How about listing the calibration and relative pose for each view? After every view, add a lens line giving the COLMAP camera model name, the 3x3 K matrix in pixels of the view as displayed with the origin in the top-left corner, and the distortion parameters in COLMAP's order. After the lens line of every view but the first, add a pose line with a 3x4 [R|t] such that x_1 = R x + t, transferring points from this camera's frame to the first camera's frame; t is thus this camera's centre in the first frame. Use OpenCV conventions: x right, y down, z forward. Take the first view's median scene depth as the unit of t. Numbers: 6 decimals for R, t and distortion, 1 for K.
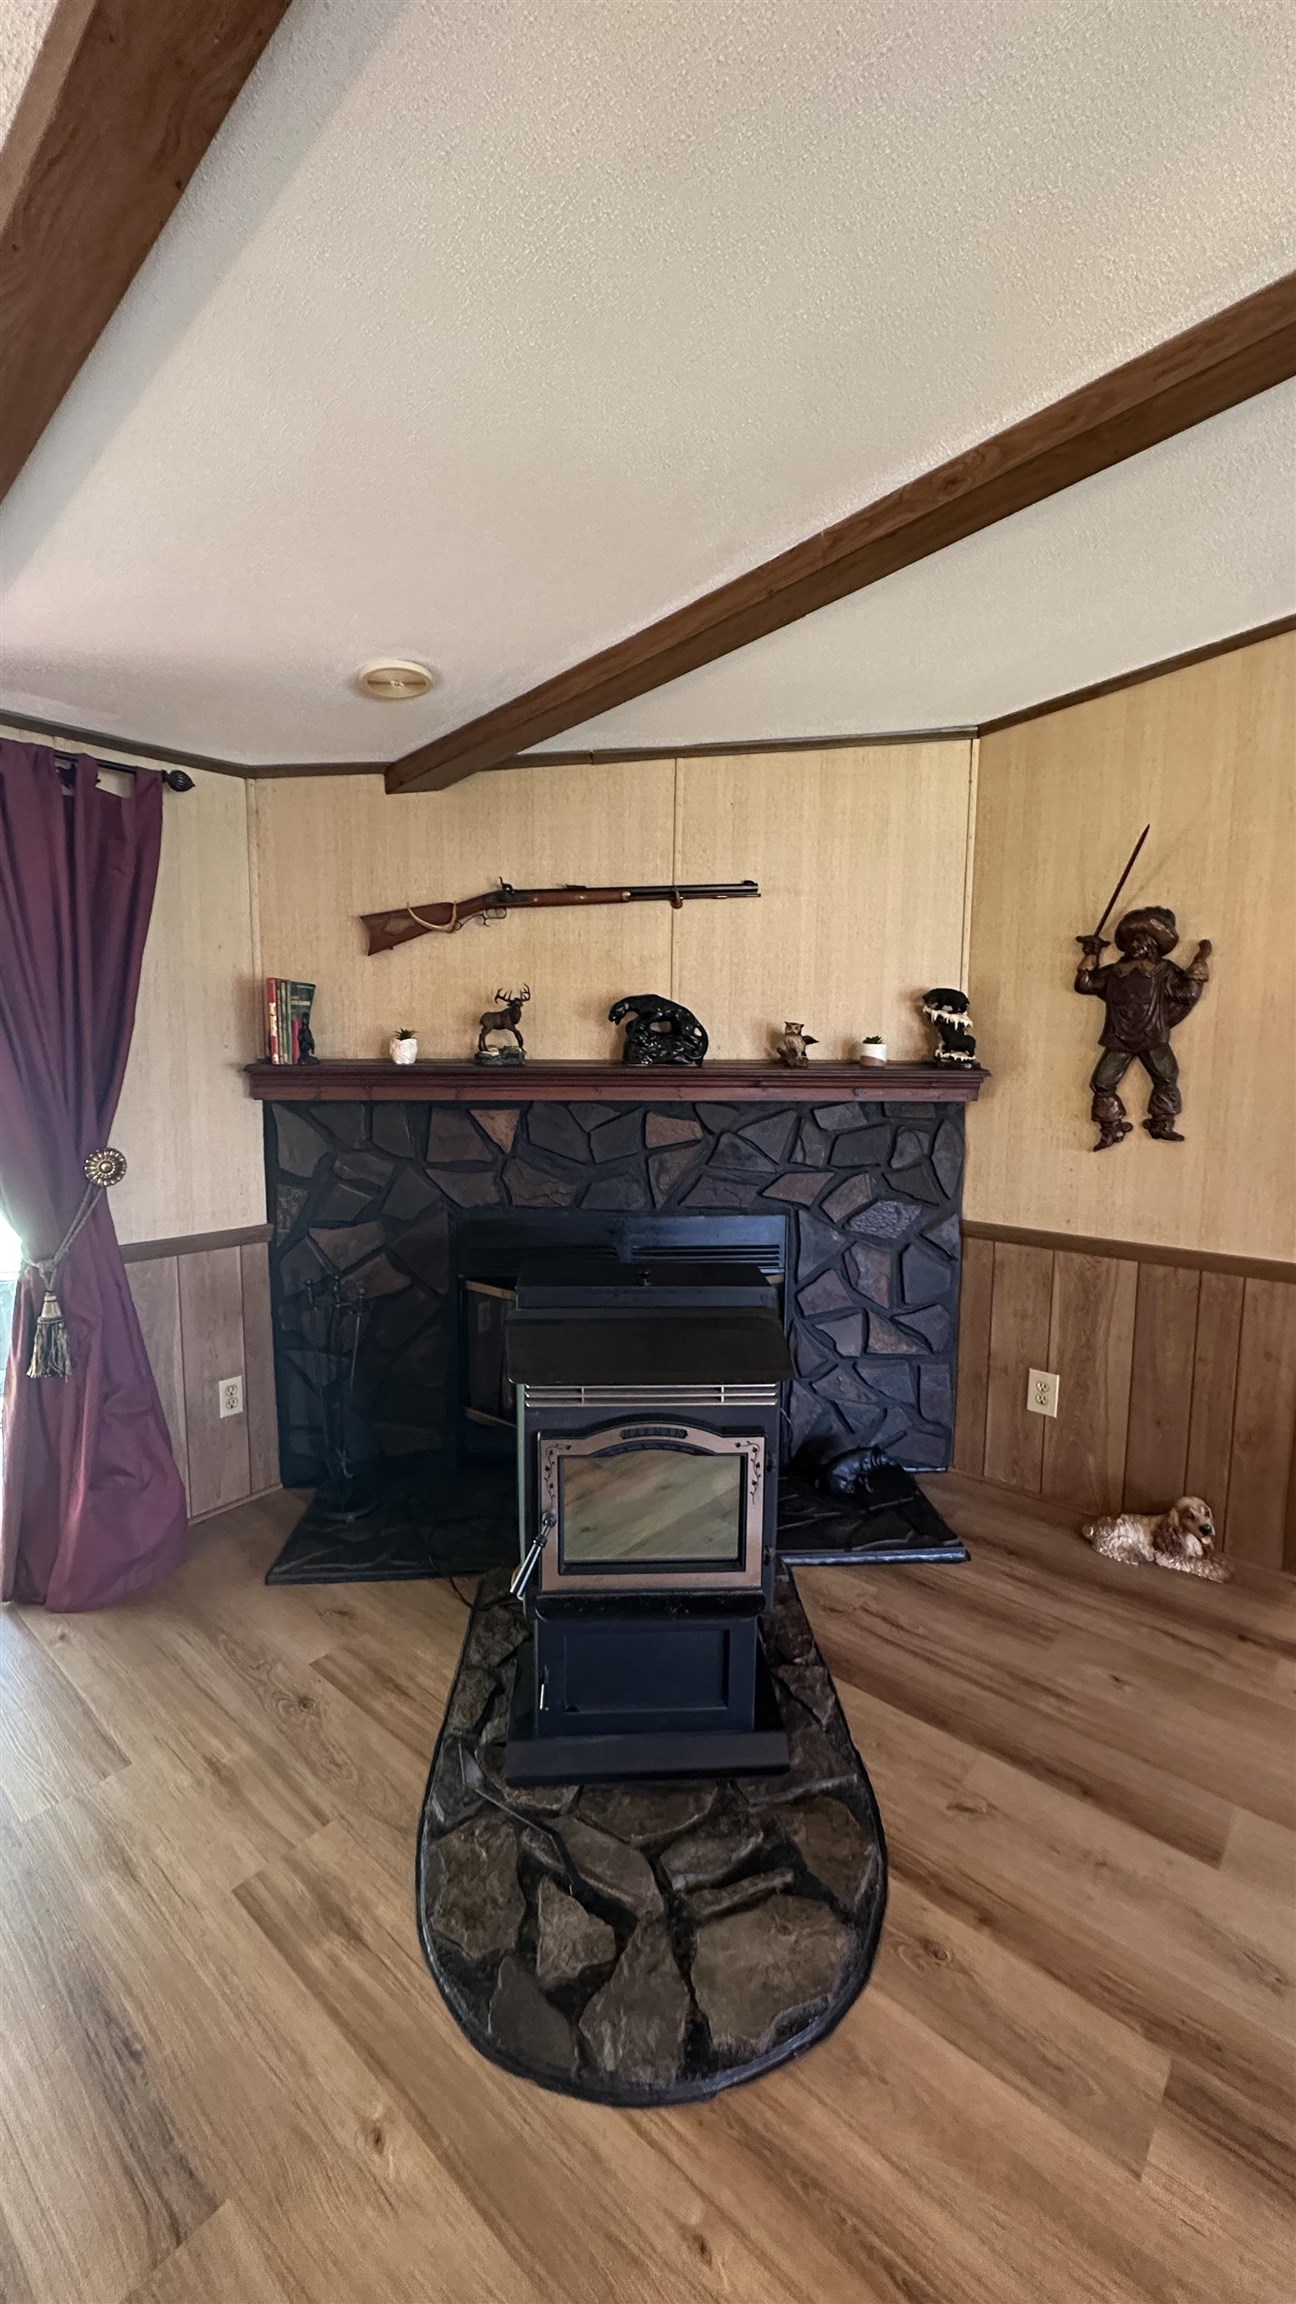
lens RADIAL K [[918.8, 0, 642.3], [0, 918.8, 1150.0], [0, 0, 1]] dist [-0.000974, 0.000411]
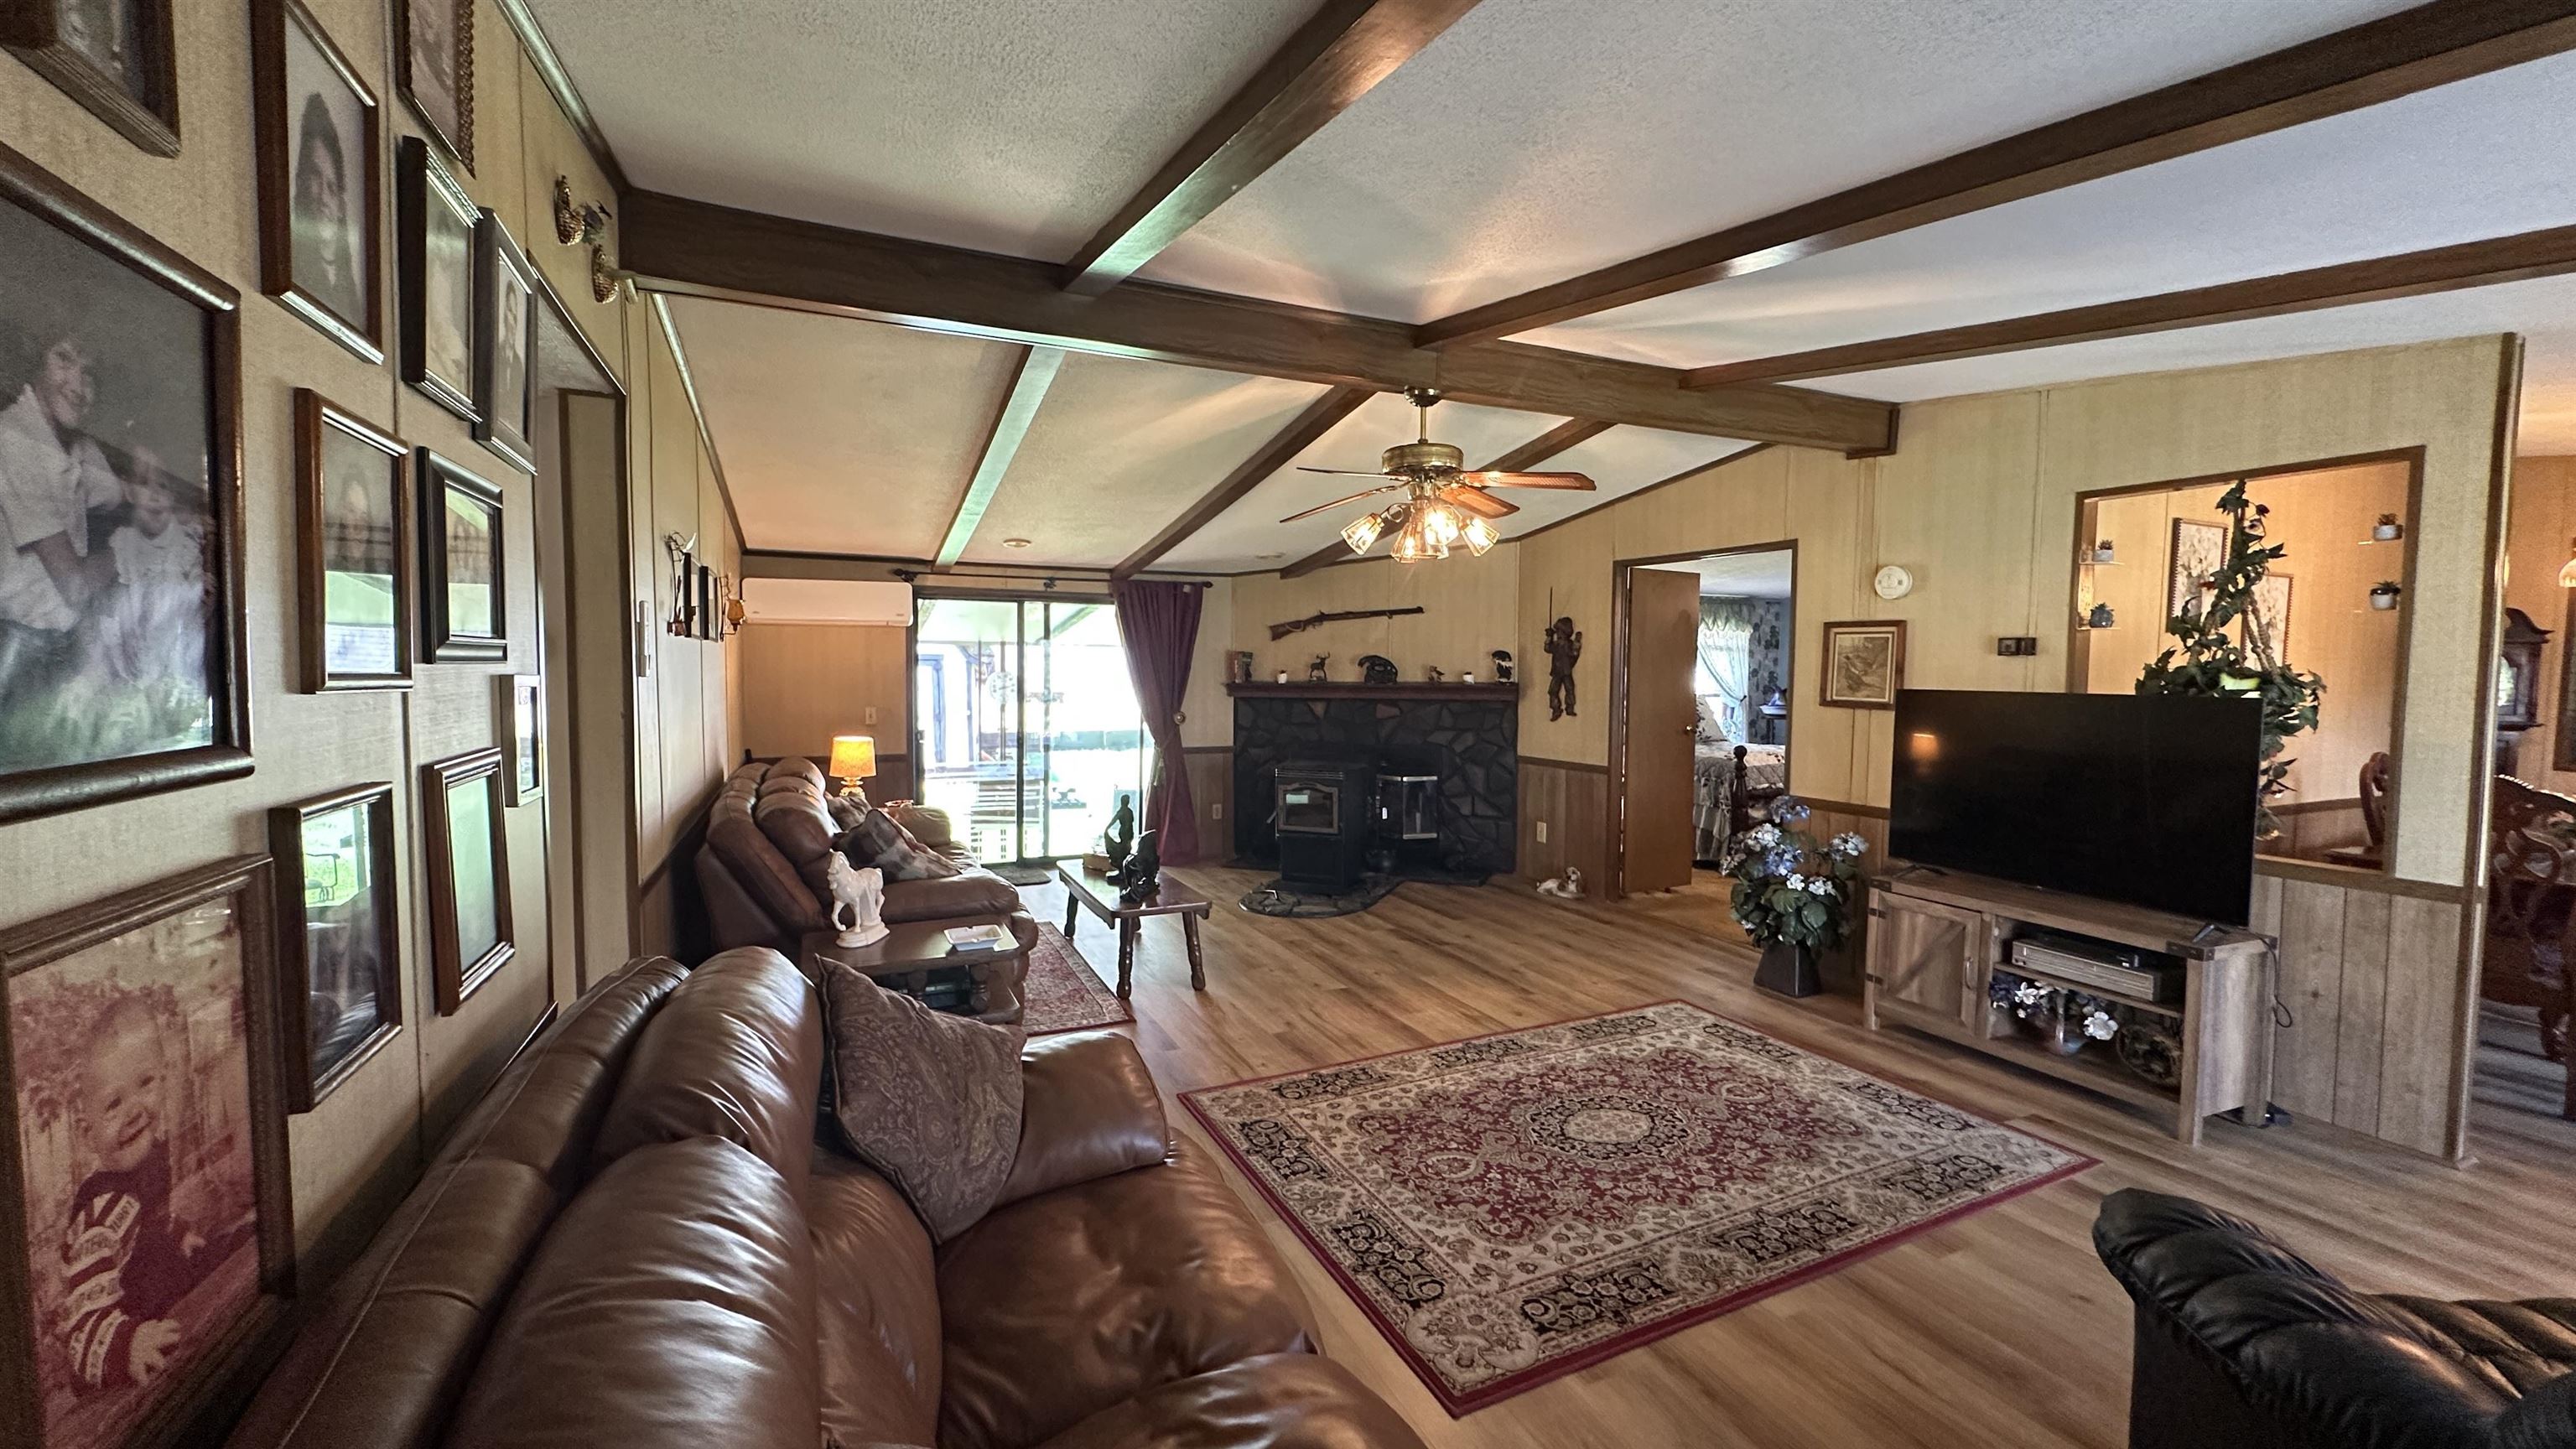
lens RADIAL K [[1027.2, 0, 1286.9], [0, 1027.2, 722.5], [0, 0, 1]] dist [-0.000974, 0.000411]
pose [[0.907971, 0.017848, -0.418652, 1.031093], [-0.044353, 0.997574, -0.053665, 0.183295], [0.416678, 0.067295, 0.906560, -1.714197]]
